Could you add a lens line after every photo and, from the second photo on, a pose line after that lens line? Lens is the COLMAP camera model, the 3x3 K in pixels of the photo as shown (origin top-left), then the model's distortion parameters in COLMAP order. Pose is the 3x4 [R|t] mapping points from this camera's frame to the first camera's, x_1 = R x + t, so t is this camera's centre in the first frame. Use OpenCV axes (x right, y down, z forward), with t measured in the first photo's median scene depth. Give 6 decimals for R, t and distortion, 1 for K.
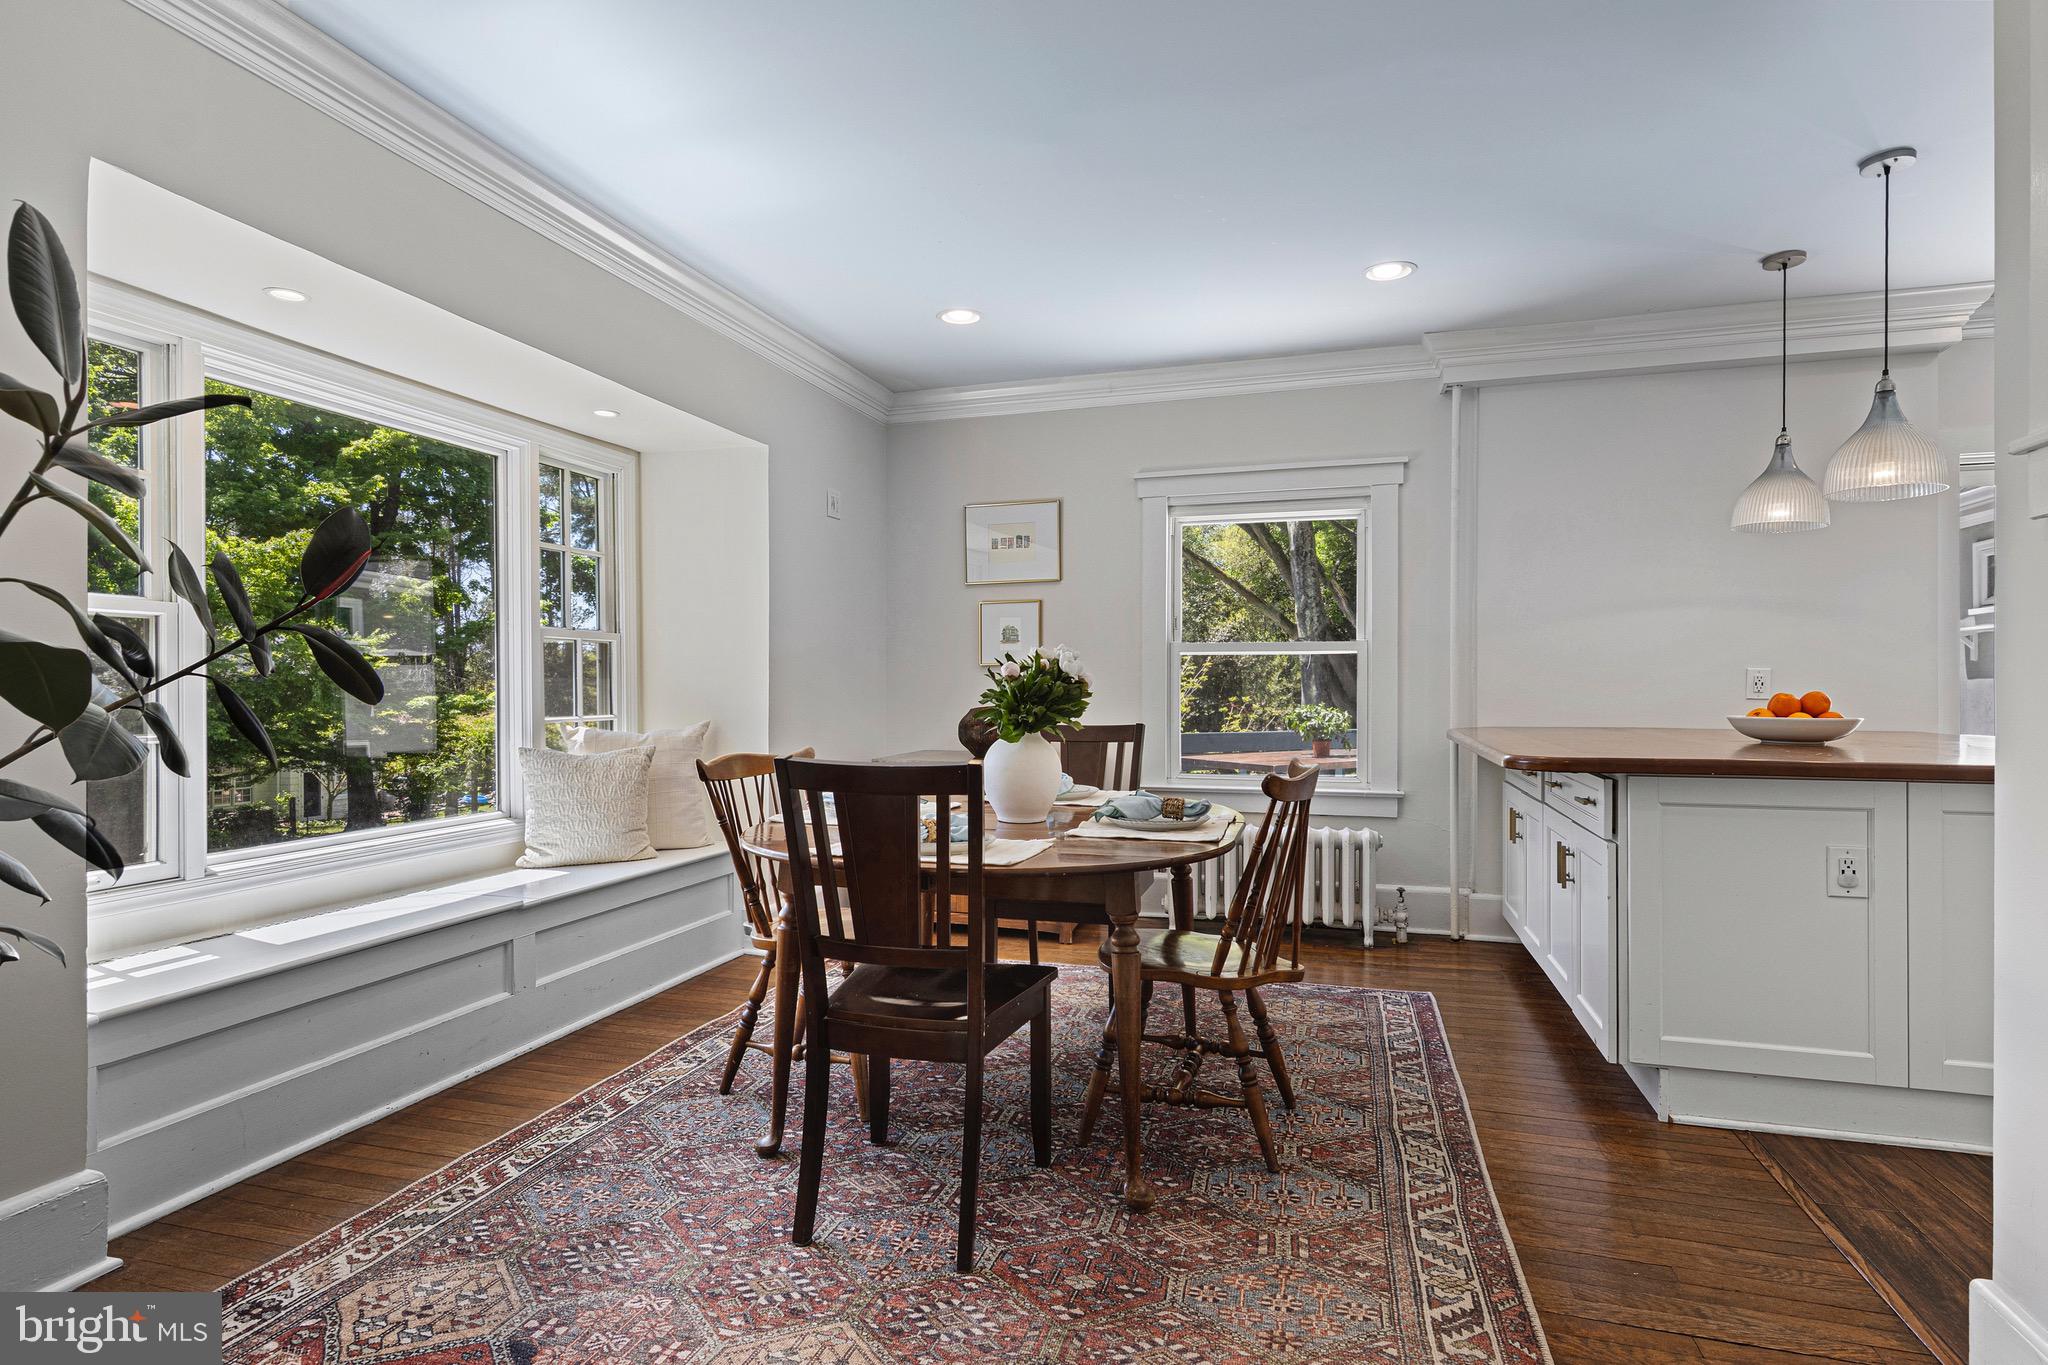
lens RADIAL K [[1052.5, 0, 1020.3], [0, 1052.5, 687.9], [0, 0, 1]] dist [0.017105, -0.008417]
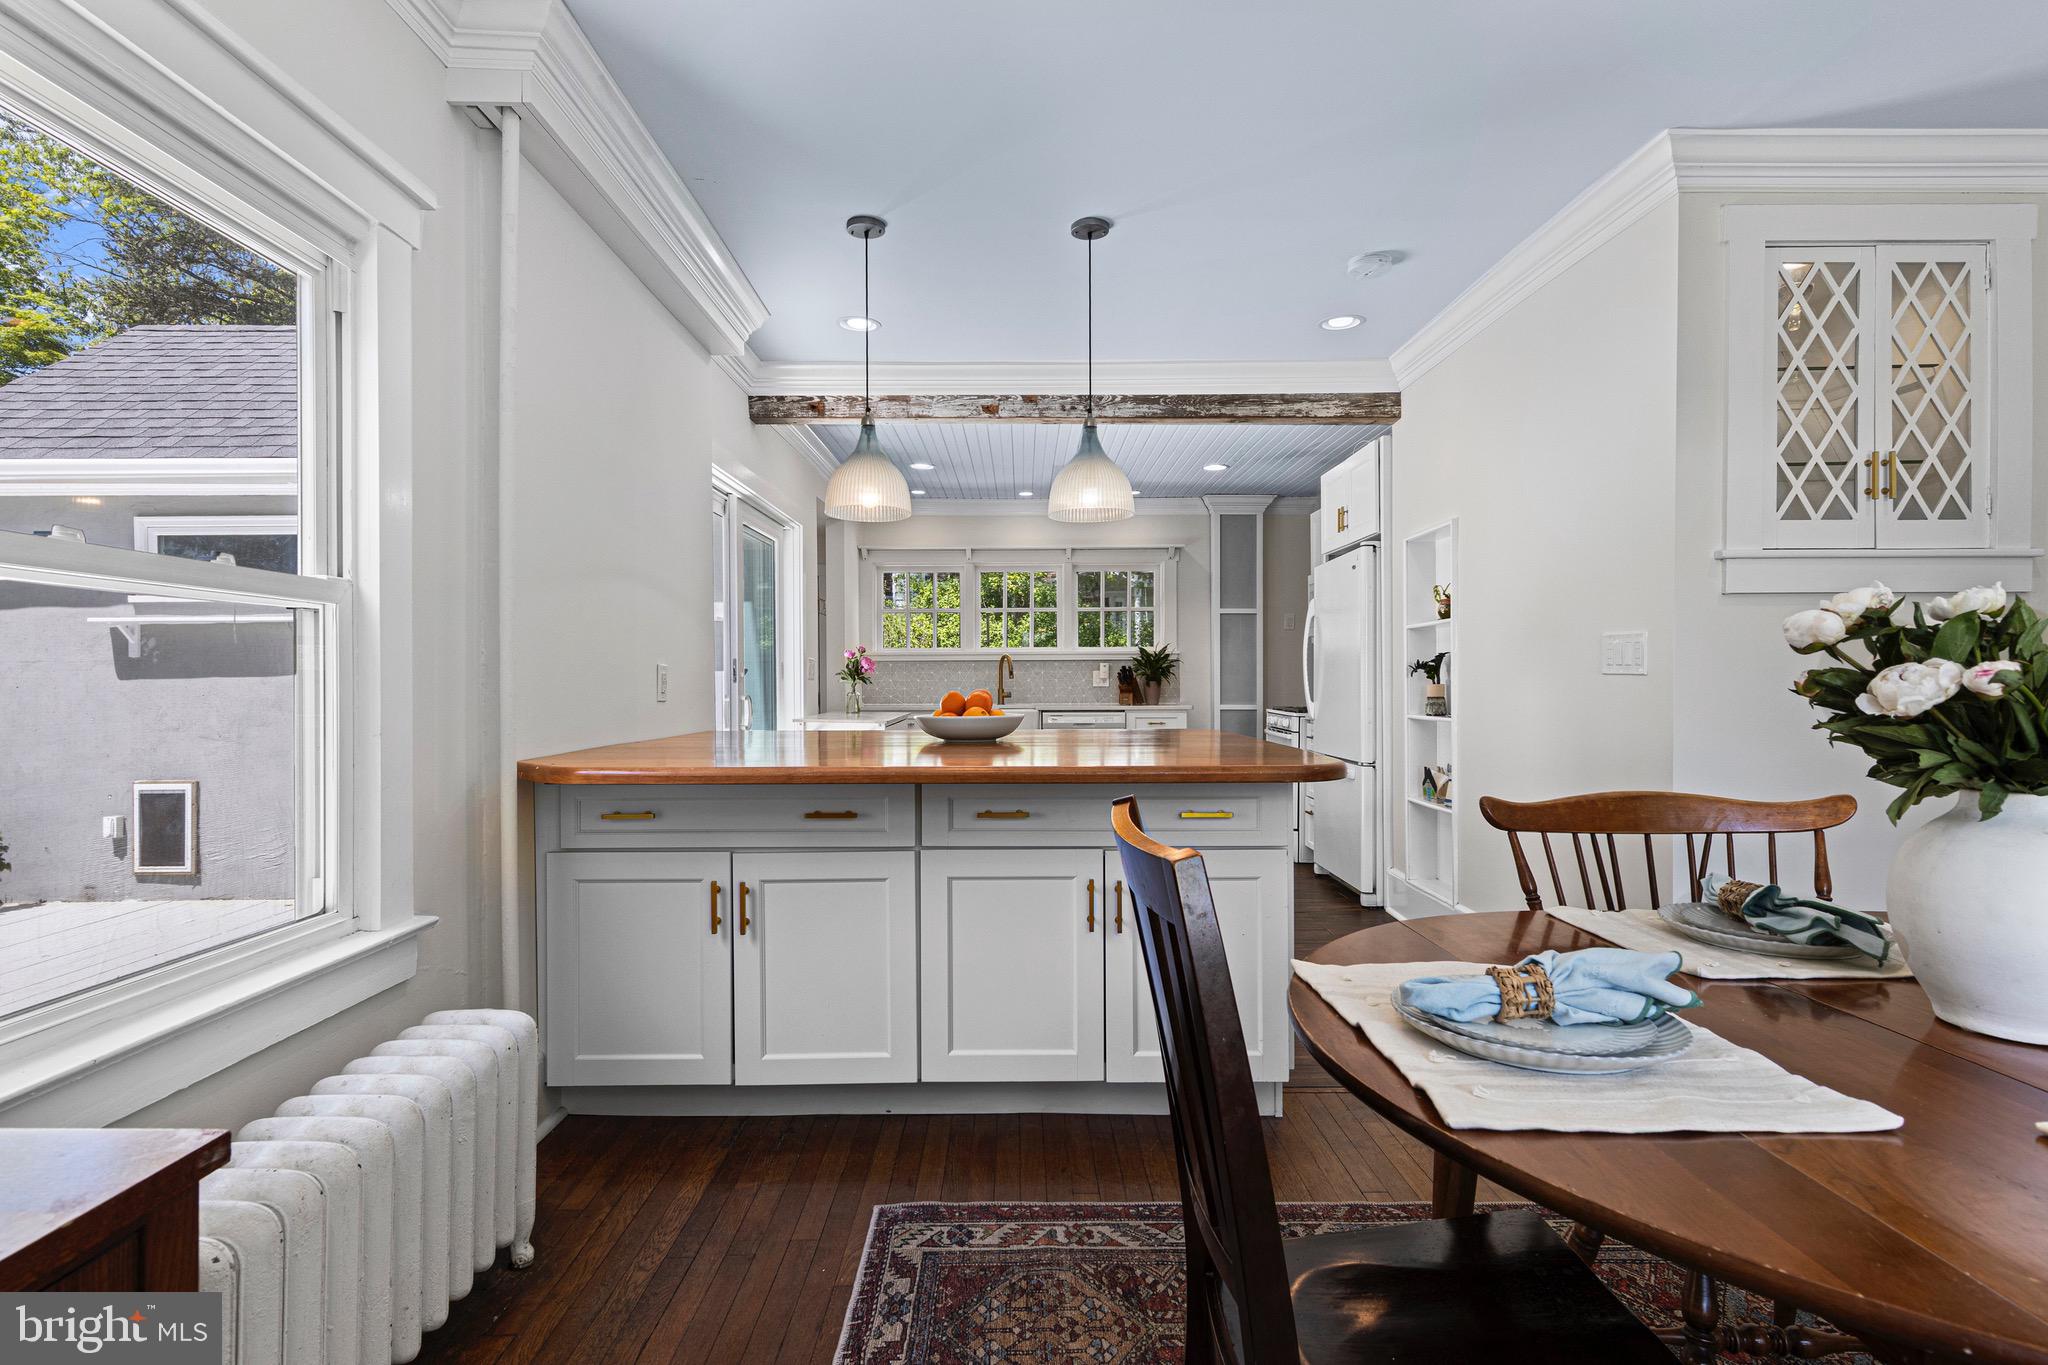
lens RADIAL K [[1050.6, 0, 1022.4], [0, 1050.6, 688.8], [0, 0, 1]] dist [0.013790, -0.005733]
pose [[-0.297828, 0.000506, 0.954619, -0.278693], [0.007215, 0.999972, 0.001721, 0.000609], [-0.954592, 0.007401, -0.297823, 1.569514]]
